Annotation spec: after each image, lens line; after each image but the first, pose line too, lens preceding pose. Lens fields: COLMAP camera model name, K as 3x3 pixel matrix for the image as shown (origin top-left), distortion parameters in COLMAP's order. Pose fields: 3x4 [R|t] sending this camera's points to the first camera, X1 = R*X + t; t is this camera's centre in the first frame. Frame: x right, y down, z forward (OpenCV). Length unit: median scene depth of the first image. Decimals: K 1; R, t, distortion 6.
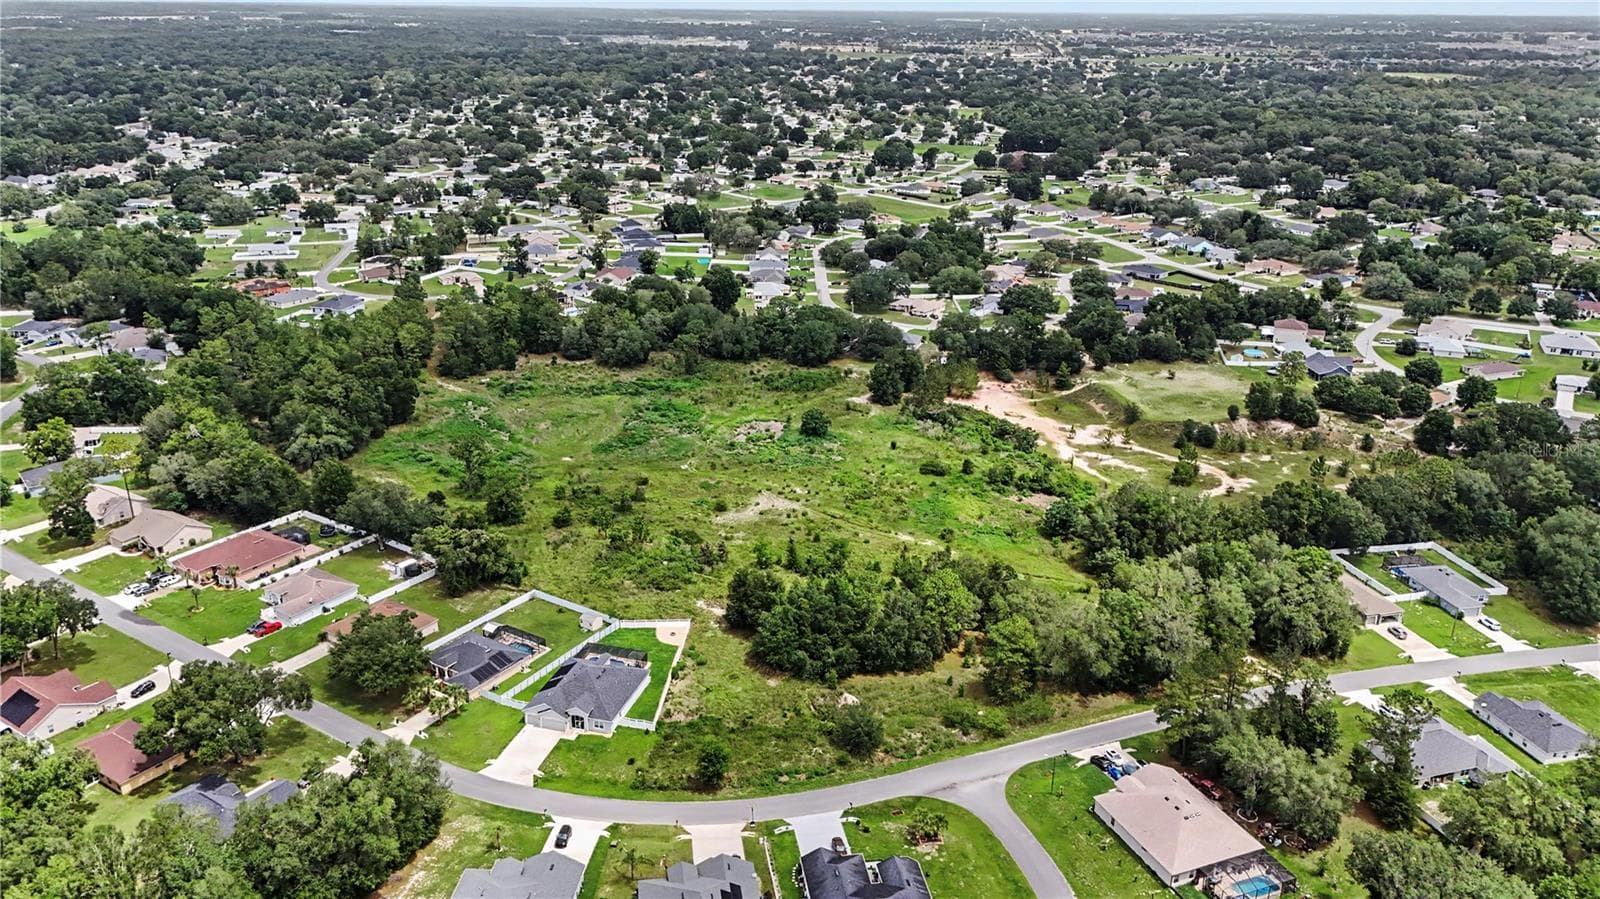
lens RADIAL K [[1172.4, 0, 795.3], [0, 1172.4, 452.4], [0, 0, 1]] dist [0.067160, -0.060443]
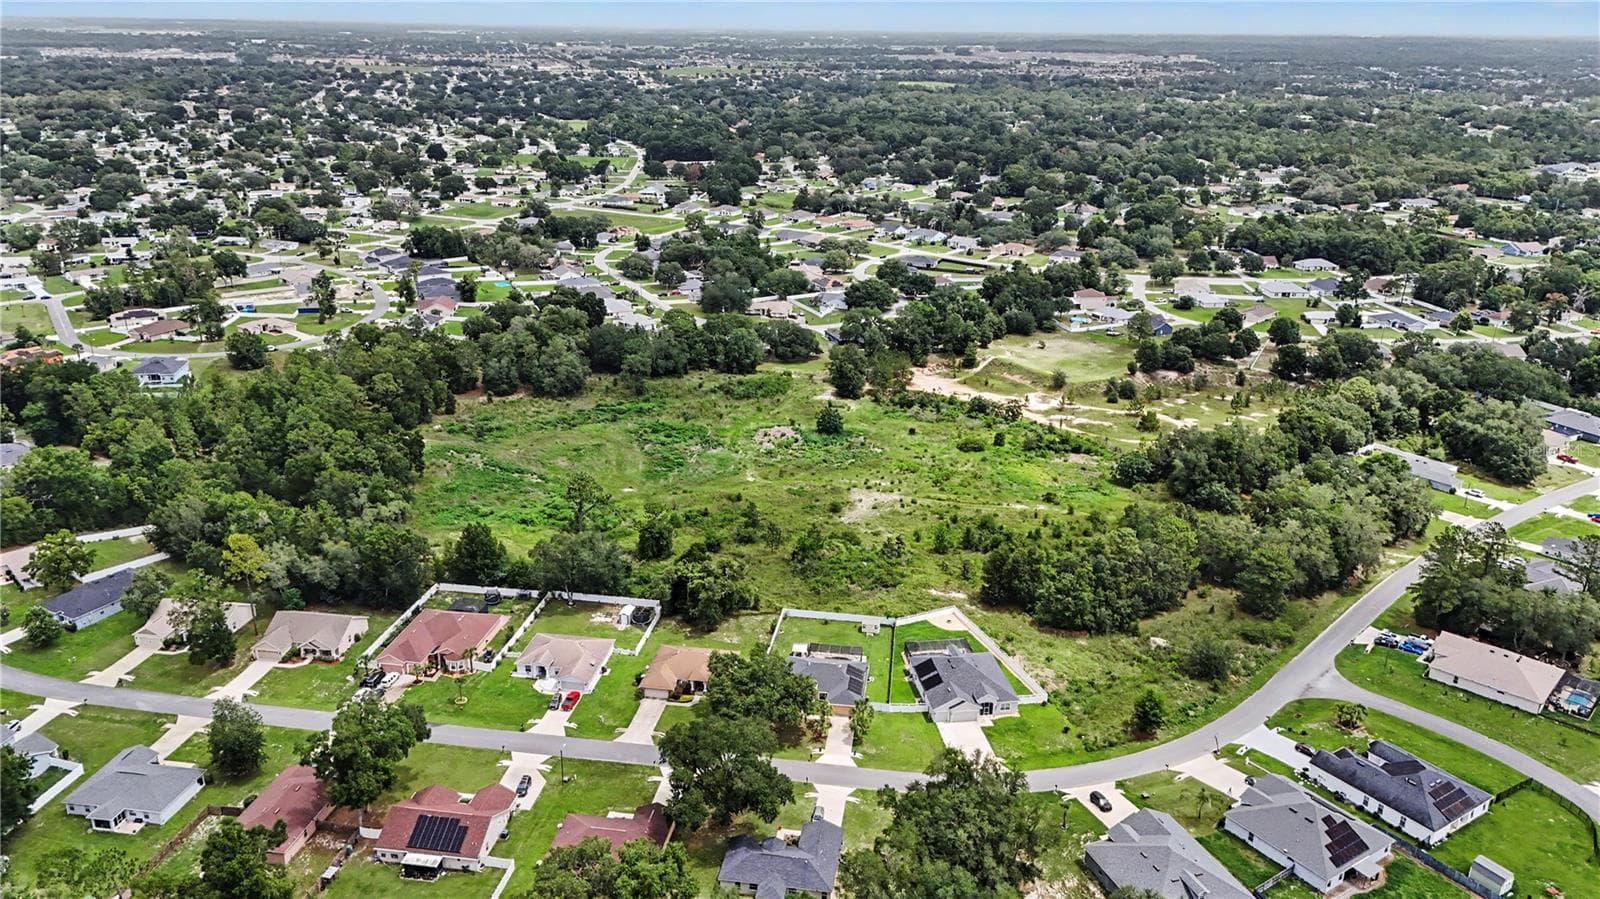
lens RADIAL K [[1172.4, 0, 795.3], [0, 1172.4, 451.4], [0, 0, 1]] dist [0.067160, -0.060443]
pose [[0.911616, -0.139336, 0.386705, -0.359374], [0.143214, 0.989511, 0.018925, -0.019897], [-0.385286, 0.038130, 0.922009, 0.050960]]
